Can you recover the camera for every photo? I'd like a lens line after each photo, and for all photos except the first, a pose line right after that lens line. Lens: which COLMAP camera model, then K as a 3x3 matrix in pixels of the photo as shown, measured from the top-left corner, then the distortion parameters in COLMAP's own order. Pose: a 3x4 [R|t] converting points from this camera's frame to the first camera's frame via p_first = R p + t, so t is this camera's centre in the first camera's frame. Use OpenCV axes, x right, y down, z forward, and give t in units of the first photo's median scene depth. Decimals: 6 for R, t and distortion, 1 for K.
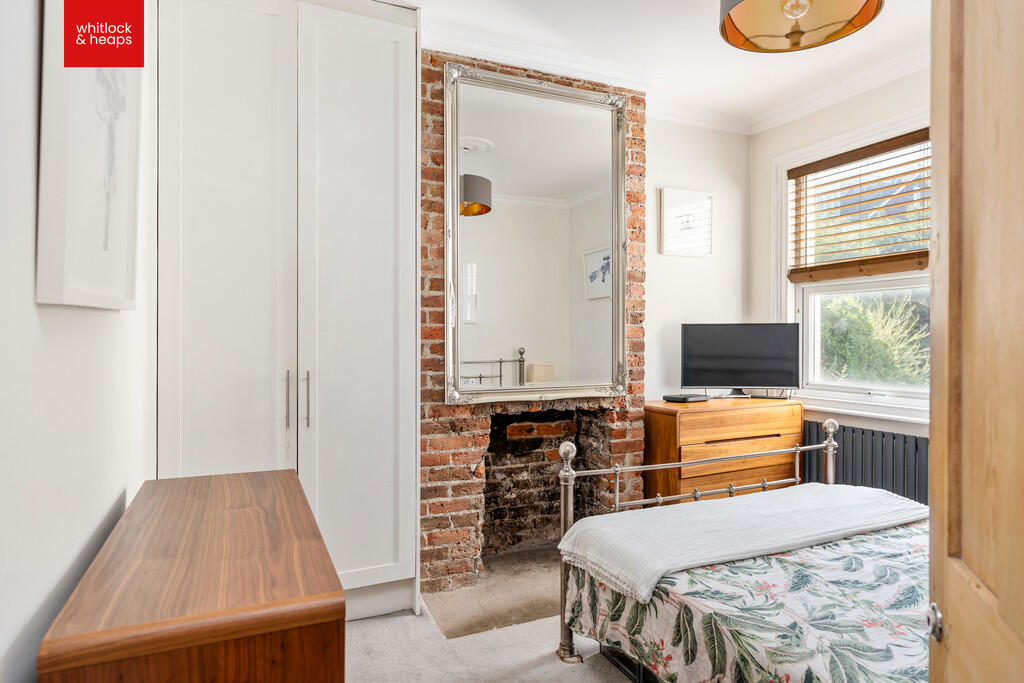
lens RADIAL K [[599.7, 0, 512.9], [0, 599.7, 339.7], [0, 0, 1]] dist [0.001107, 0.000549]
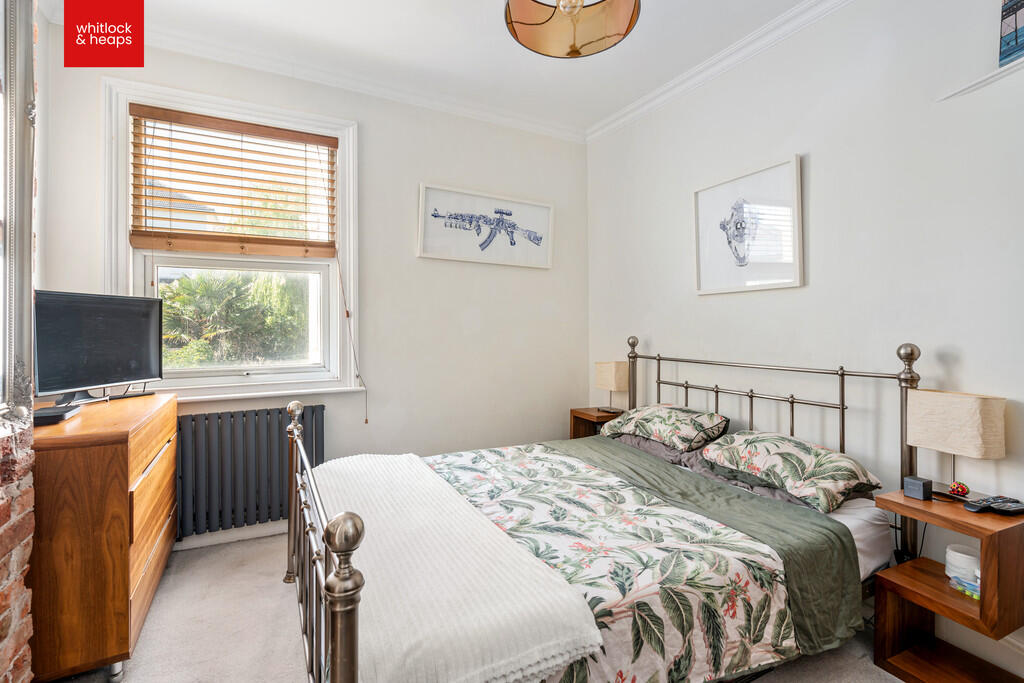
lens RADIAL K [[463.6, 0, 508.3], [0, 463.6, 326.4], [0, 0, 1]] dist [-0.002738, -0.000372]
pose [[-0.062569, 0.004086, 0.998032, -0.373764], [0.007398, 0.999966, -0.003630, 0.032820], [-0.998013, 0.007156, -0.062598, 1.193208]]
